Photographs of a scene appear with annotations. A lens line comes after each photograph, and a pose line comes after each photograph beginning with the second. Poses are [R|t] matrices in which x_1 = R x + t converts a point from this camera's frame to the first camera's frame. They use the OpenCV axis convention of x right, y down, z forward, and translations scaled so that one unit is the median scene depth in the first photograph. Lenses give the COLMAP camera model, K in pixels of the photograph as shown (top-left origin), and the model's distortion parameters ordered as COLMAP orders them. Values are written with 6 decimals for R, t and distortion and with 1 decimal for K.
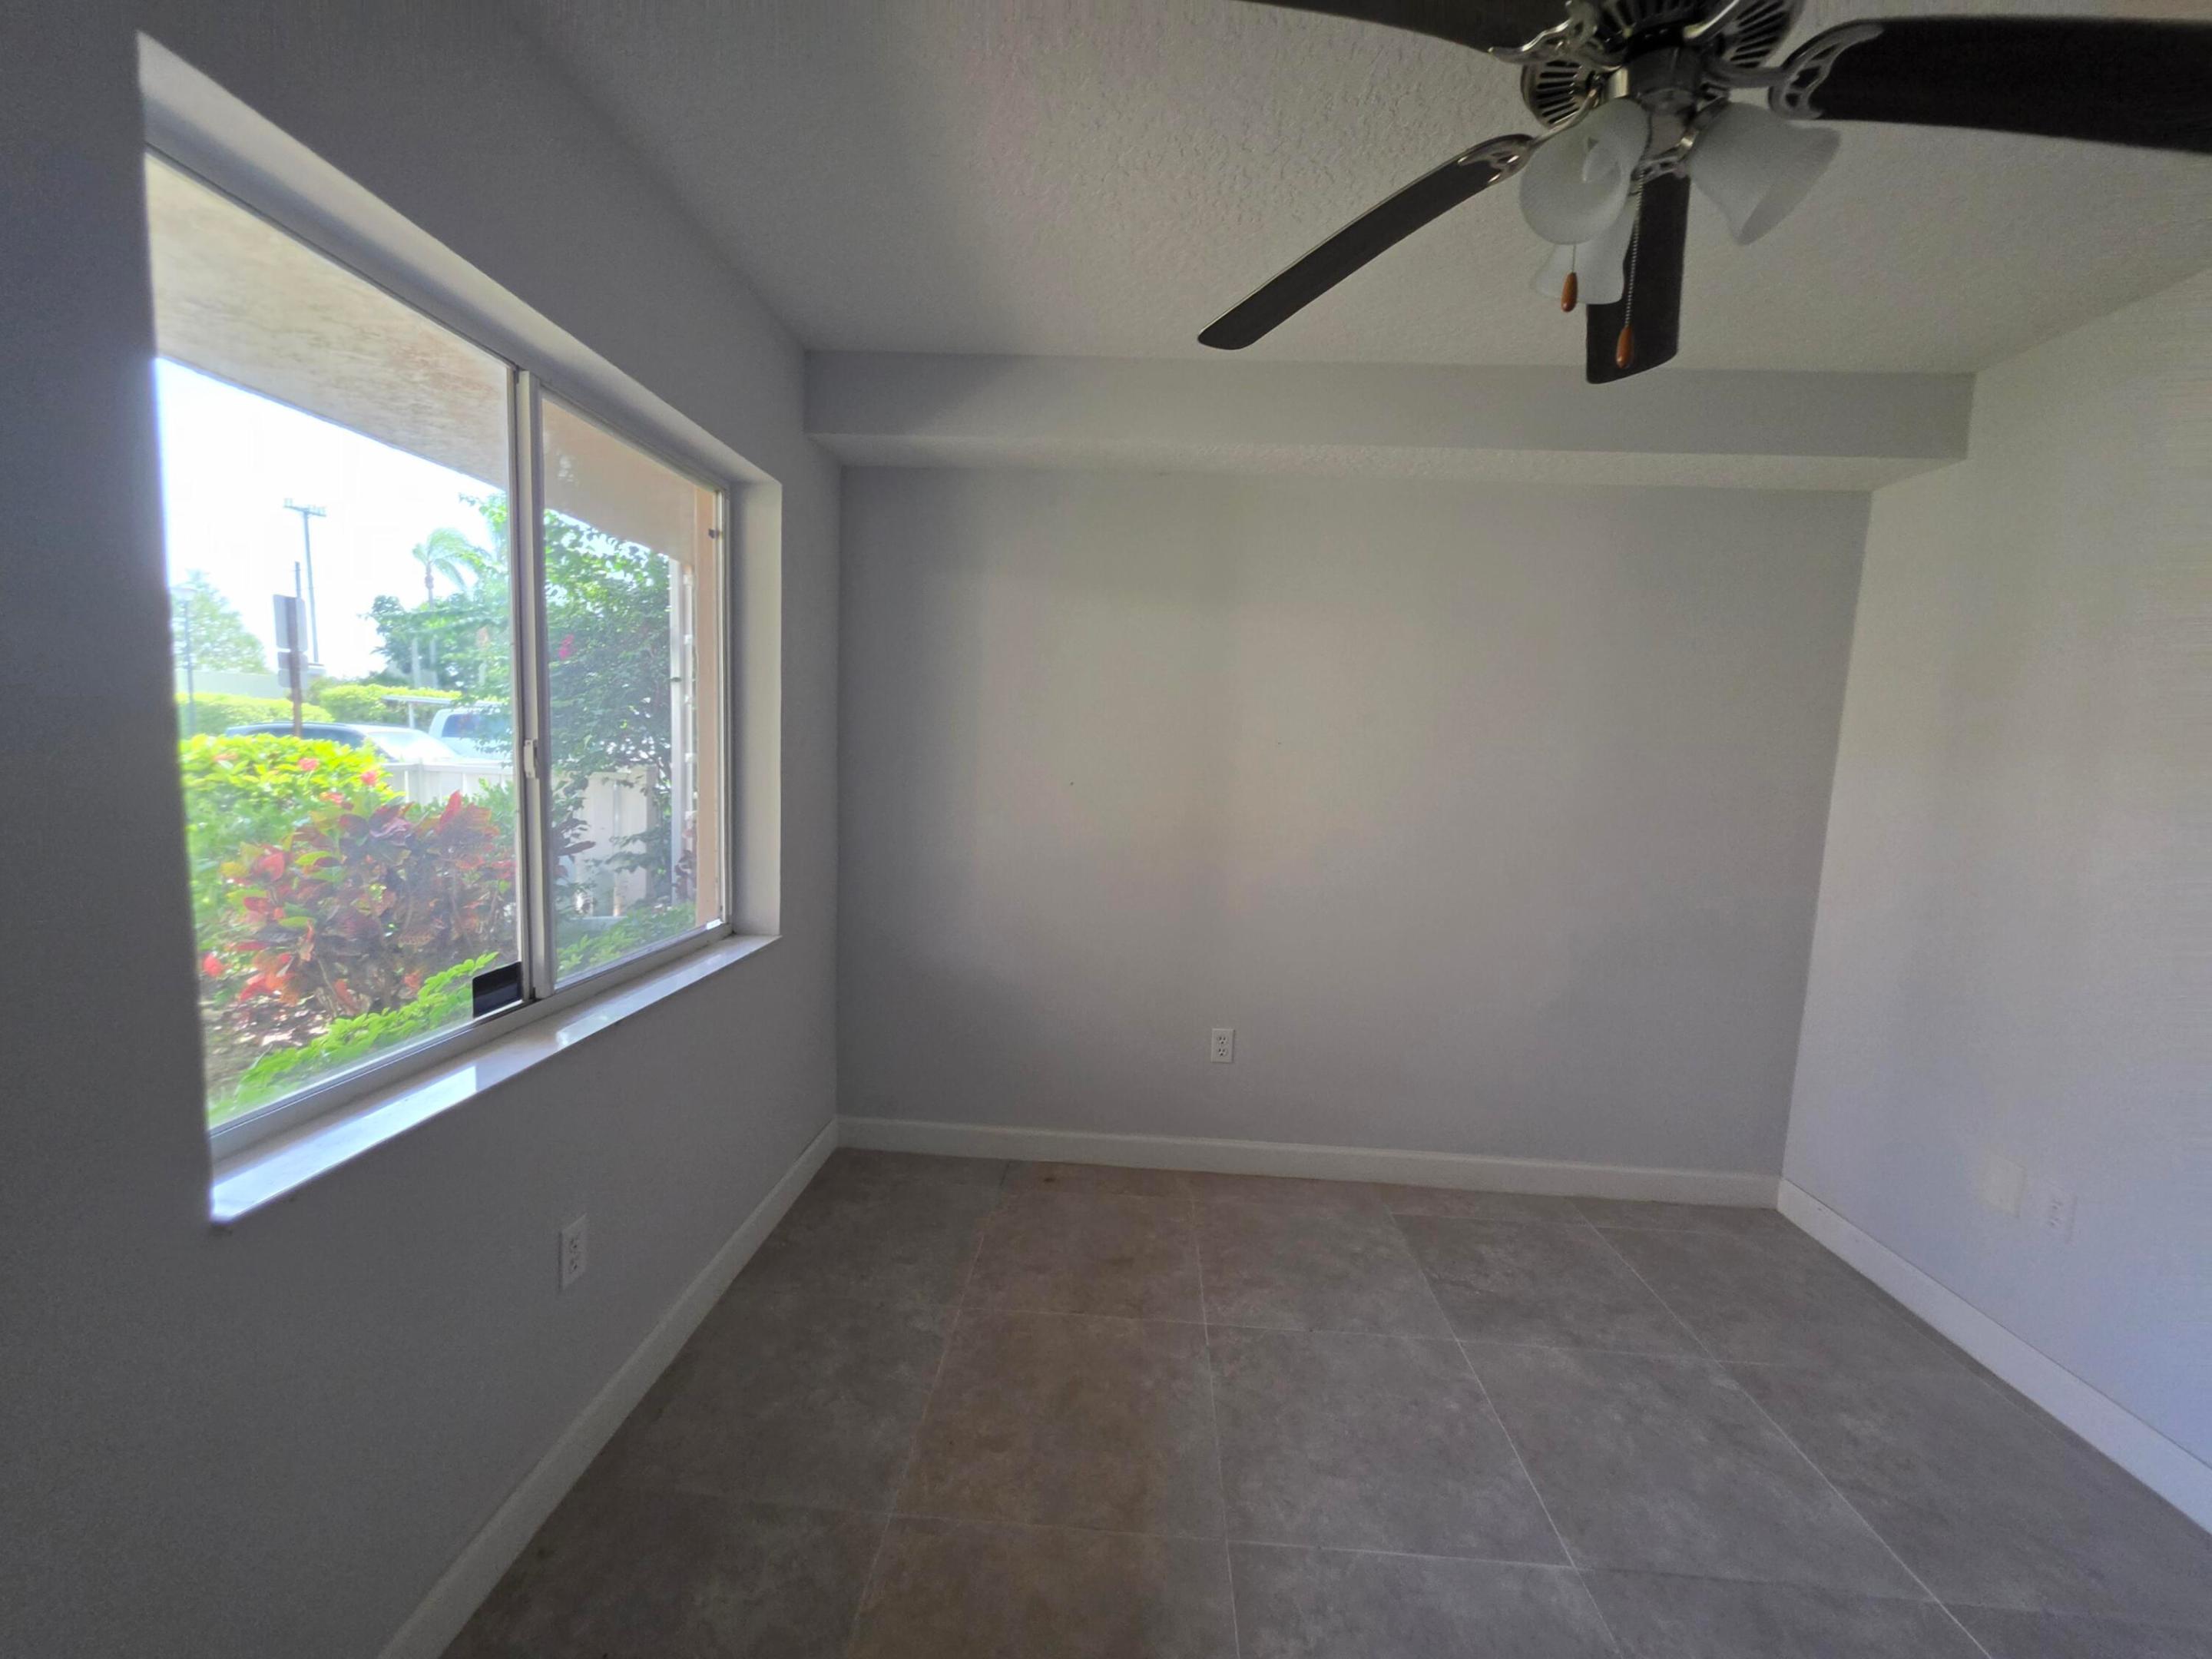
lens RADIAL K [[902.0, 0, 1114.5], [0, 902.0, 836.8], [0, 0, 1]] dist [0.000606, 0.000557]
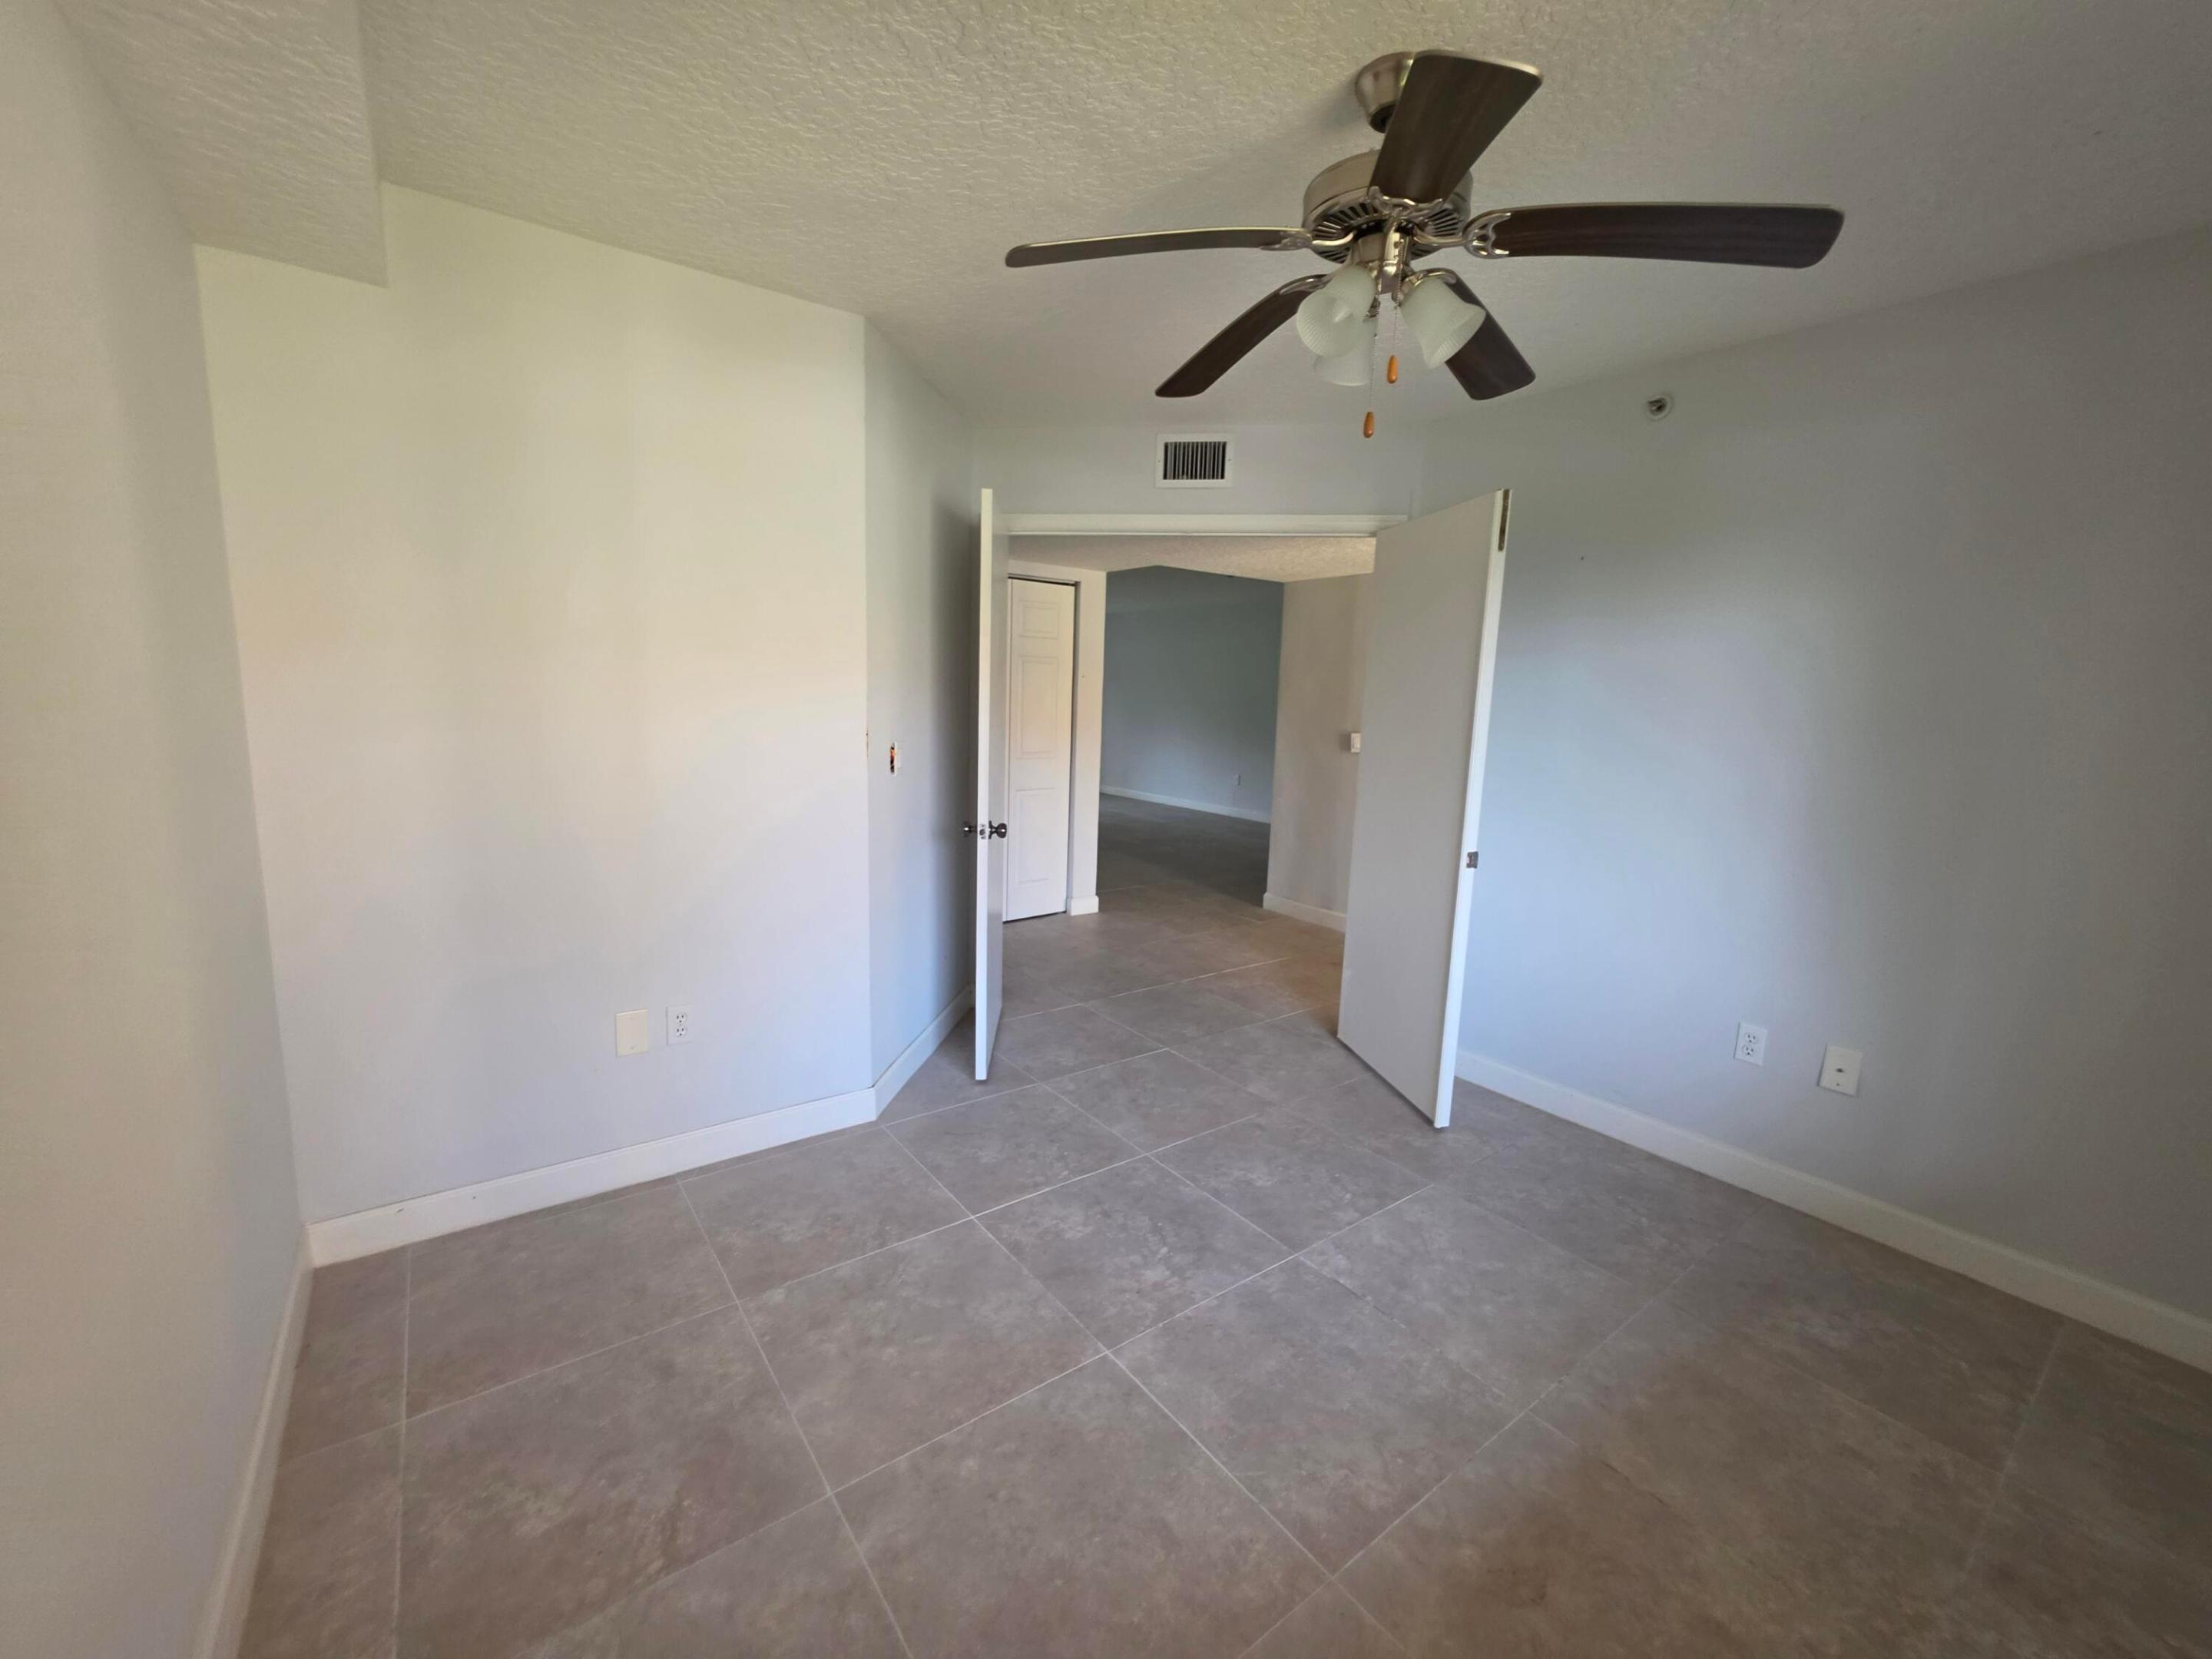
lens RADIAL K [[894.3, 0, 1094.5], [0, 894.3, 827.1], [0, 0, 1]] dist [-0.000826, 0.000428]
pose [[-0.624183, -0.172468, 0.762005, -0.218833], [0.021273, 0.971217, 0.237245, -0.133859], [-0.780989, 0.164295, -0.602548, 1.252405]]
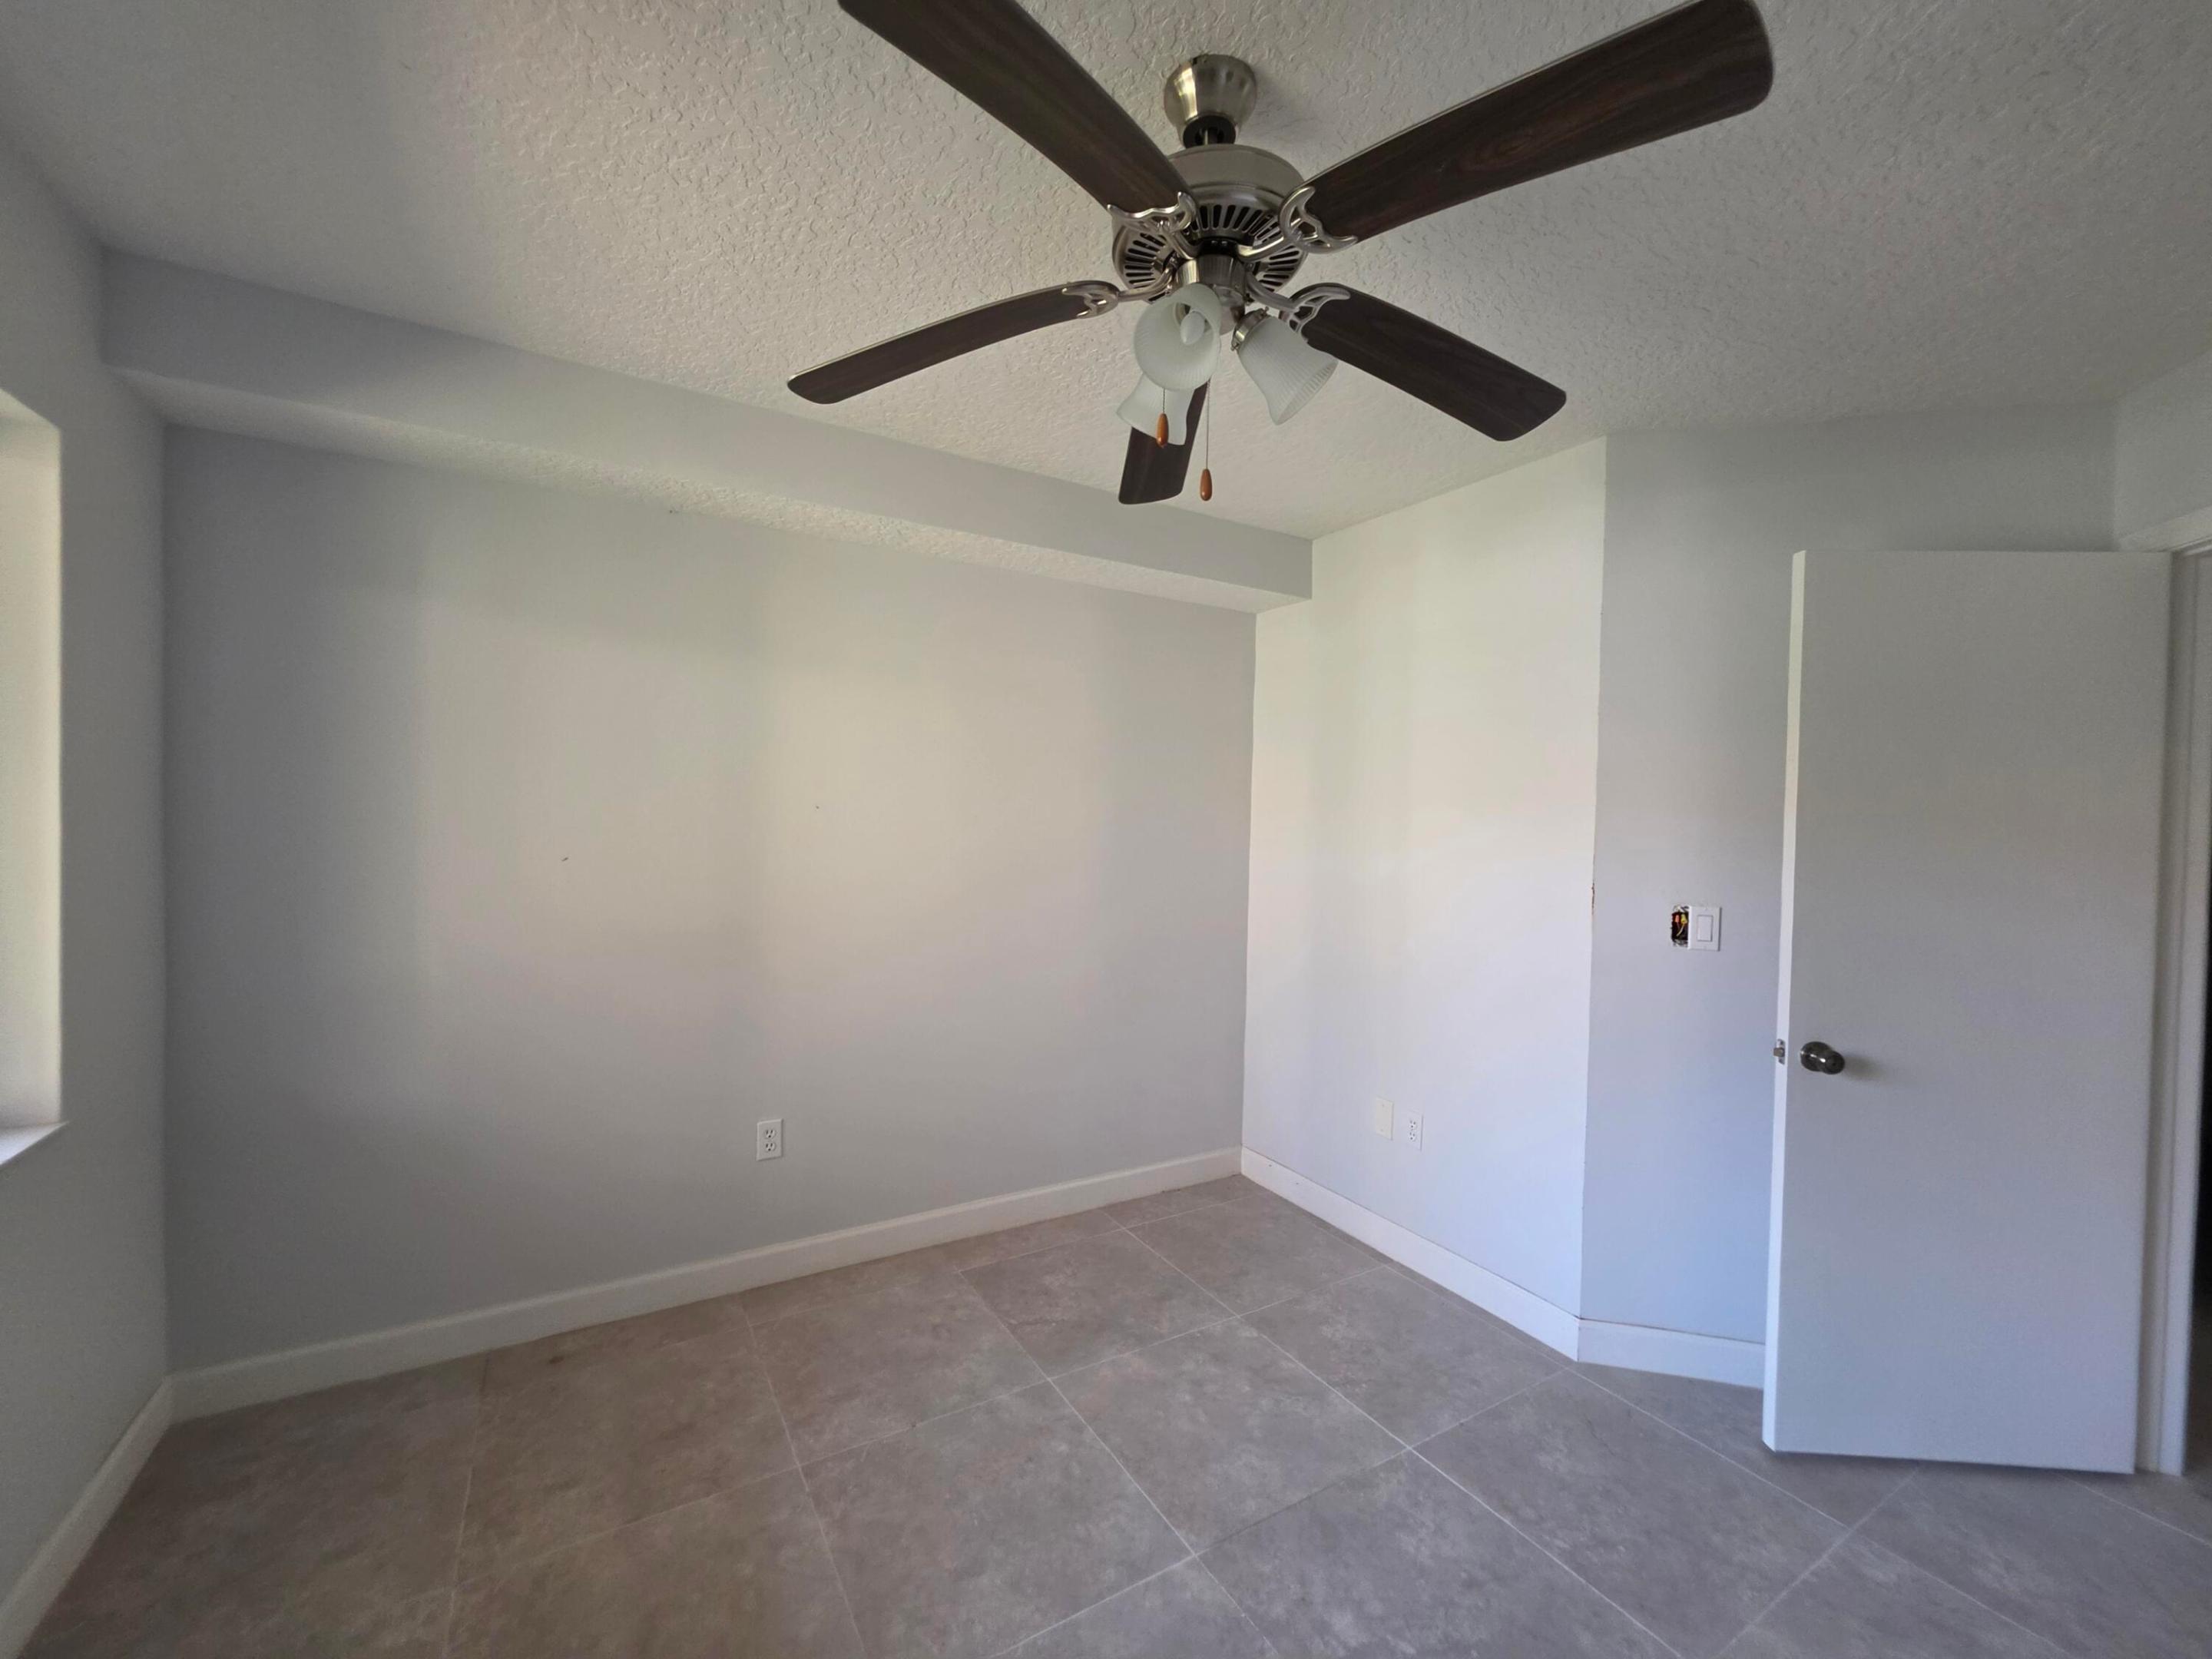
lens RADIAL K [[882.0, 0, 1106.1], [0, 882.0, 831.1], [0, 0, 1]] dist [-0.000729, -0.000200]
pose [[0.833808, -0.030435, 0.551215, -0.112838], [0.065726, 0.996850, -0.044381, -0.024077], [-0.548128, 0.073234, 0.833182, 0.074684]]
